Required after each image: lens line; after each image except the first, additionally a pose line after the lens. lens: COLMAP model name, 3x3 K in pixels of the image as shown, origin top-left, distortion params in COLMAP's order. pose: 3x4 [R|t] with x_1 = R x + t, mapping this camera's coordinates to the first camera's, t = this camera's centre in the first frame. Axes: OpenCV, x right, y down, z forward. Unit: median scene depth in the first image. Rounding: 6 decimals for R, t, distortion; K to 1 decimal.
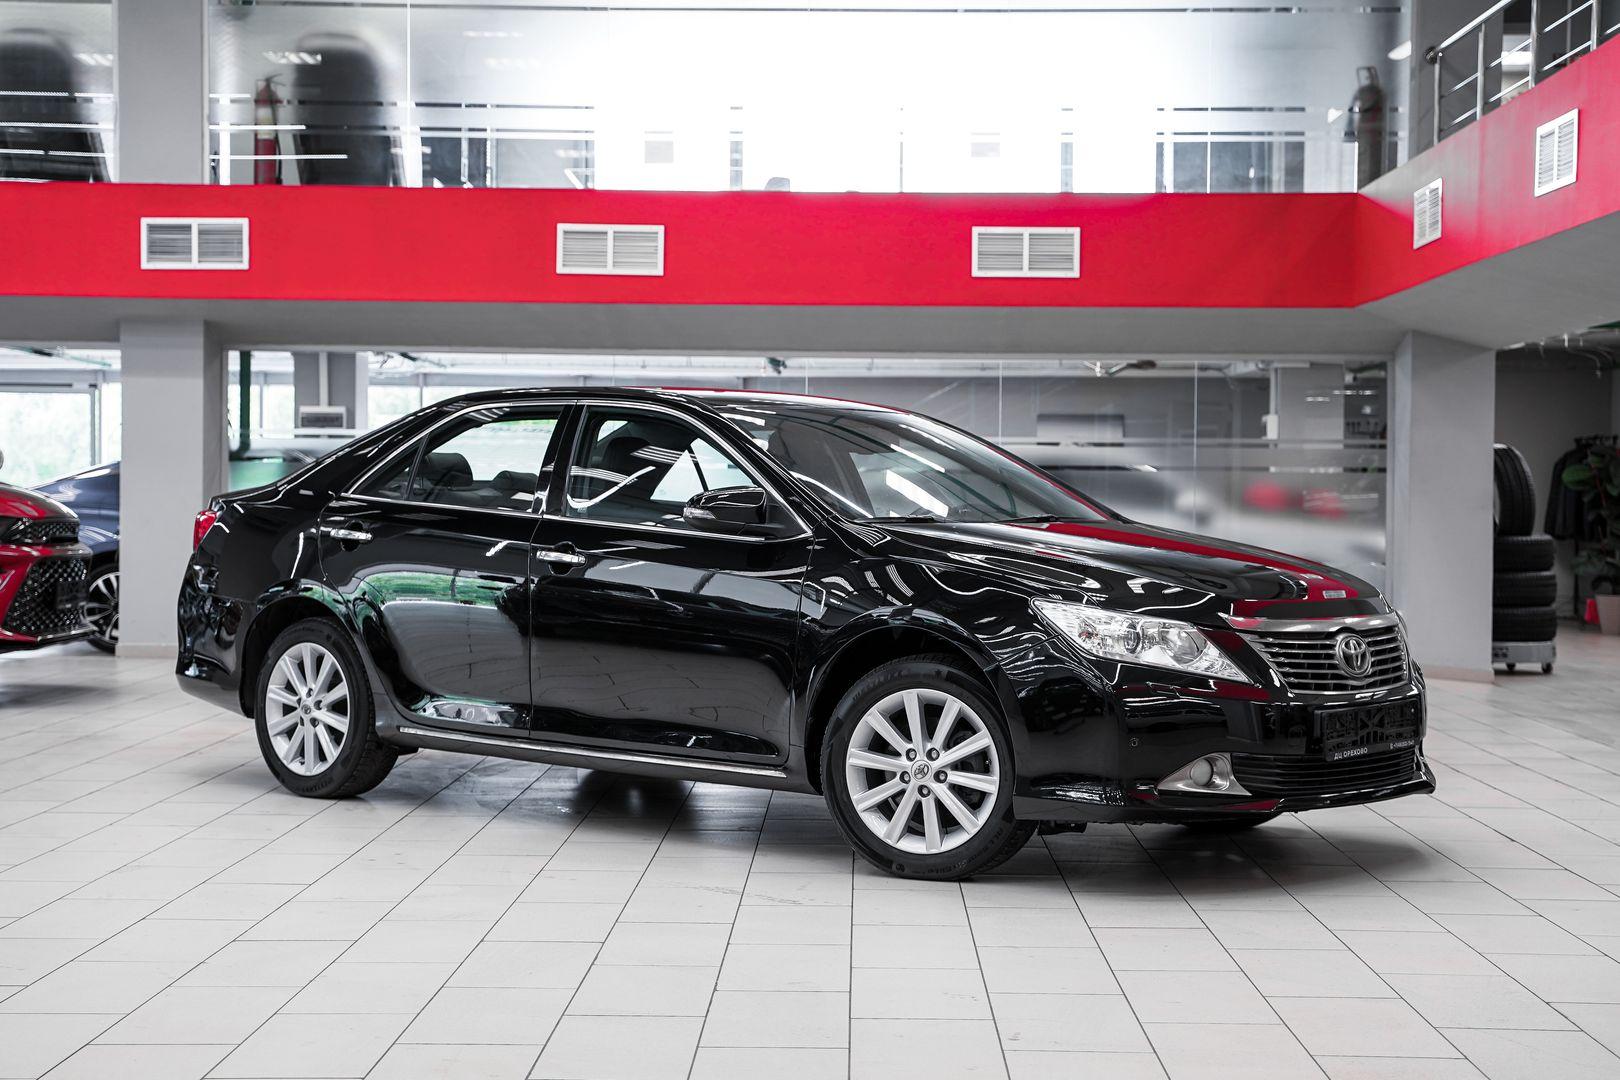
lens RADIAL K [[2507.0, 0, 813.2], [0, 2507.0, 539.2], [0, 0, 1]] dist [0.104283, 0.000000]
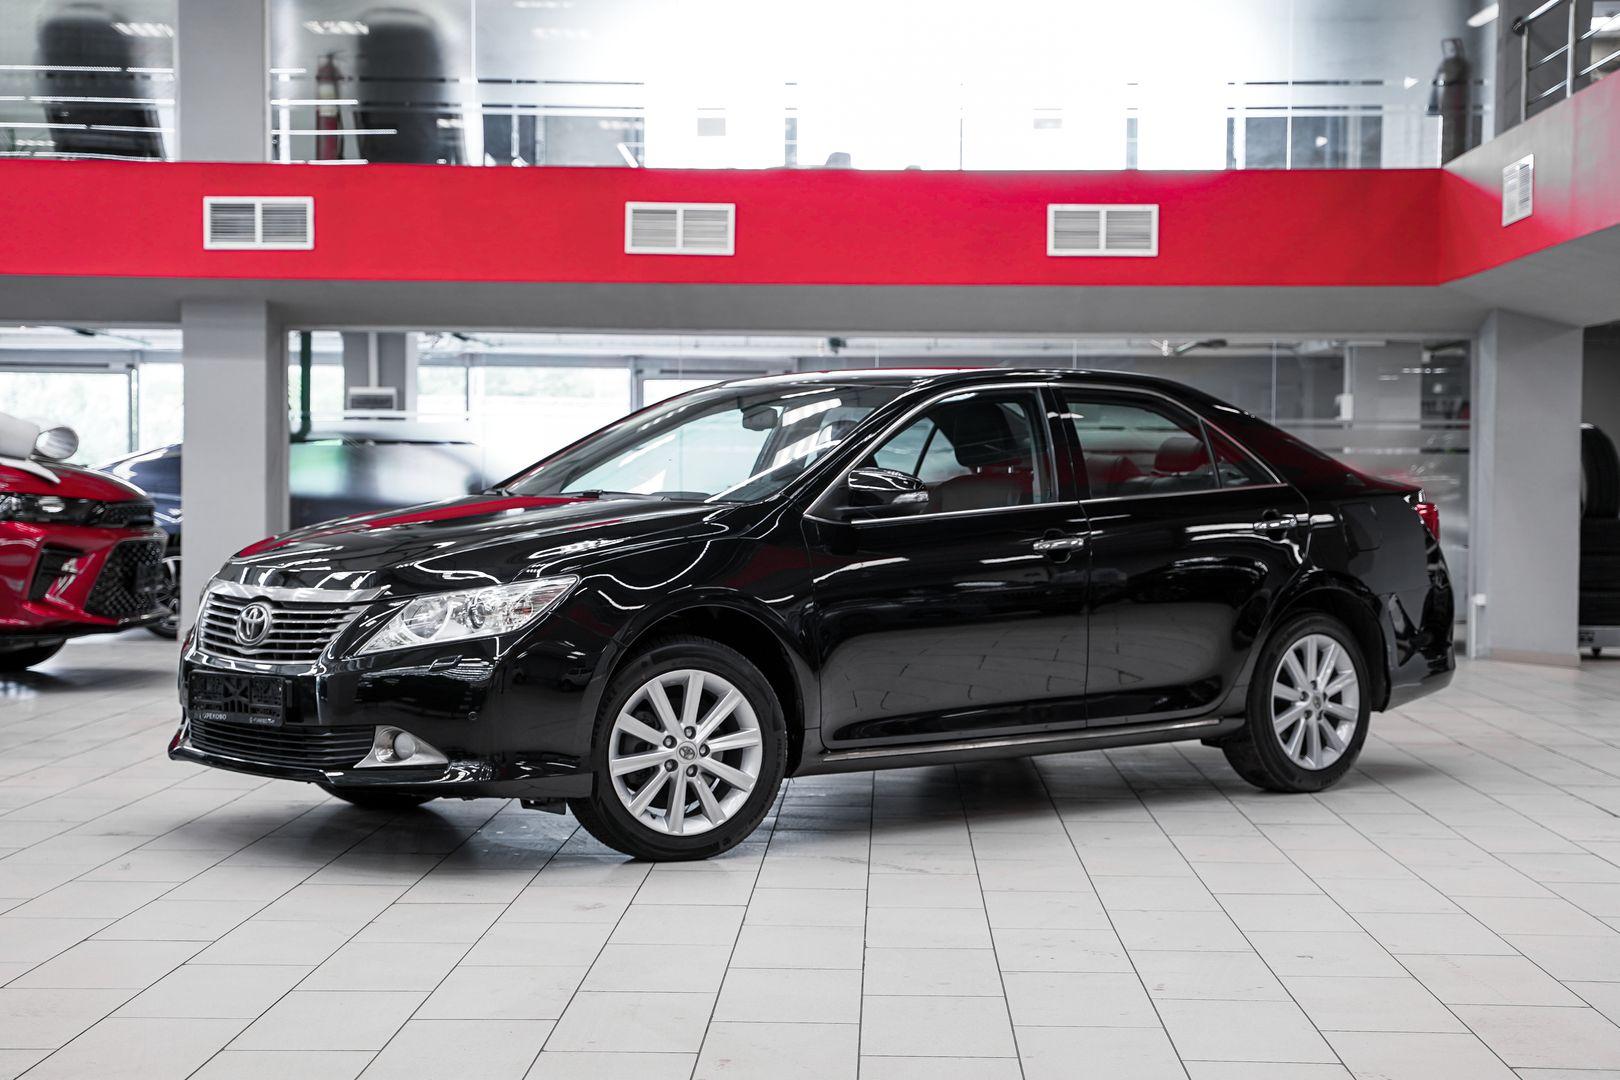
lens RADIAL K [[2657.9, 0, 810.7], [0, 2657.9, 552.7], [0, 0, 1]] dist [0.142336, 0.000000]
pose [[0.999971, -0.000983, -0.007556, -0.020796], [0.001060, 0.999948, 0.010188, 0.001189], [0.007546, -0.010196, 0.999920, -0.044342]]
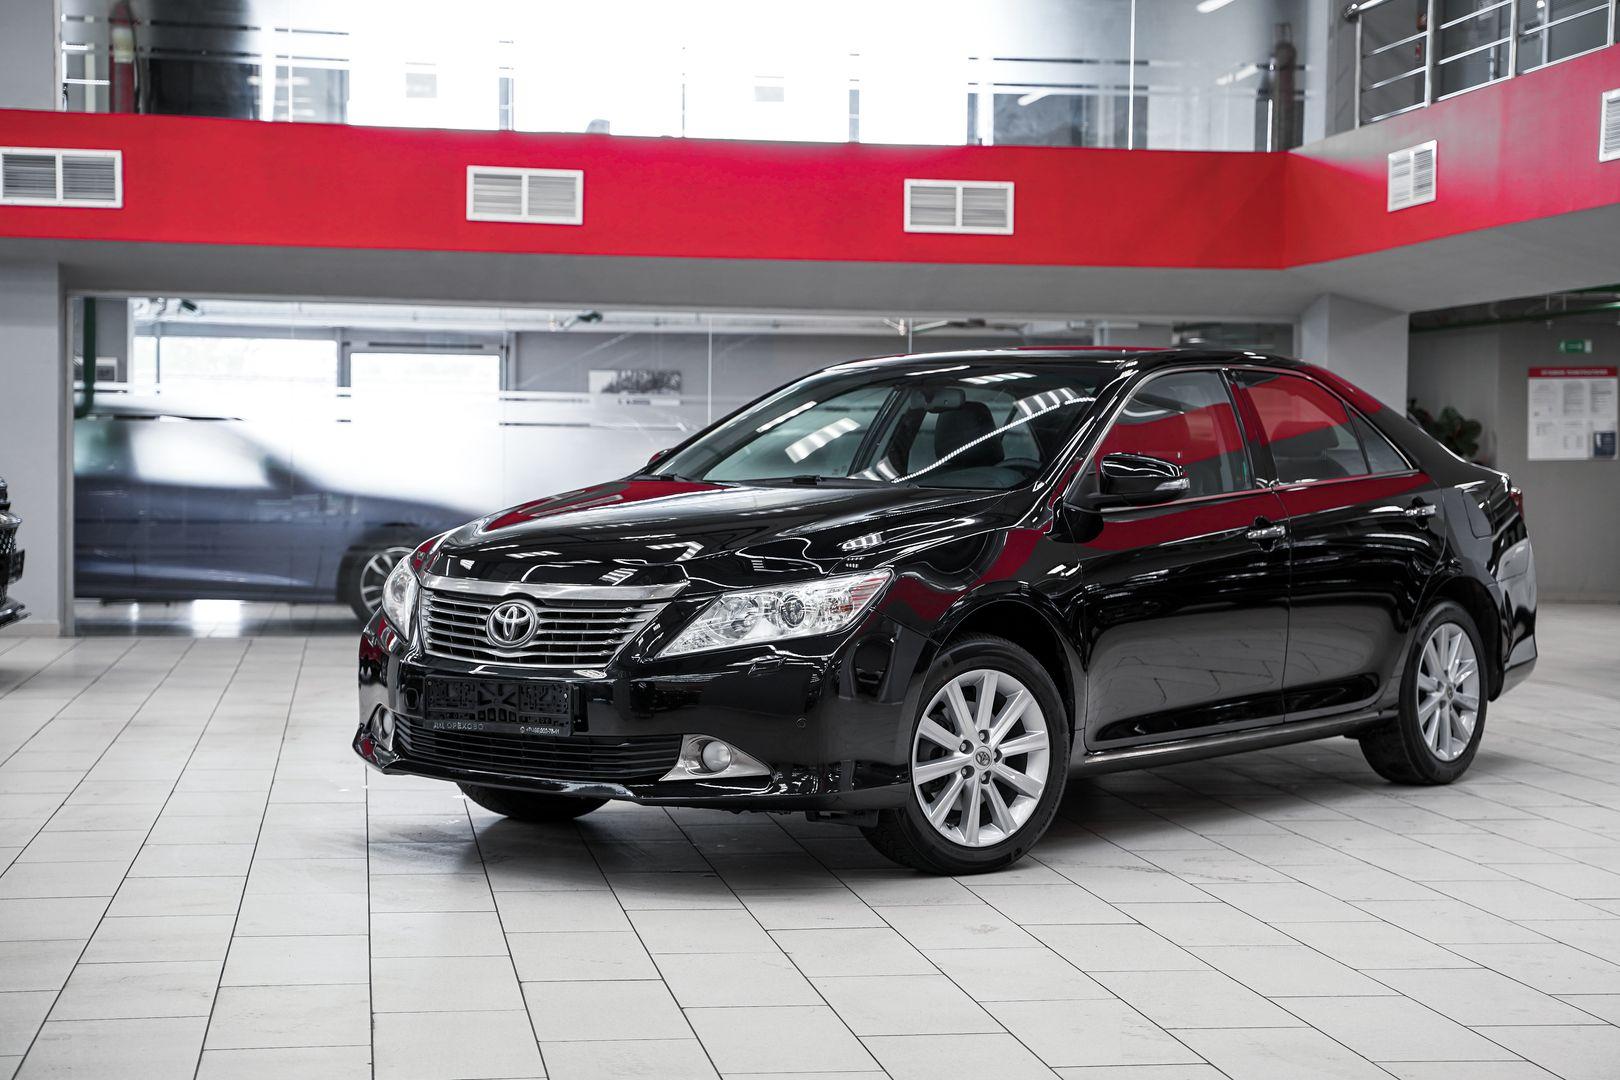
lens RADIAL K [[2674.9, 0, 738.3], [0, 2674.9, 544.6], [0, 0, 1]] dist [0.164950, 0.000000]
pose [[0.982297, -0.003987, 0.187288, -0.182432], [0.000970, 0.999868, 0.016197, -0.001443], [-0.187328, -0.015728, 0.982171, 0.002385]]
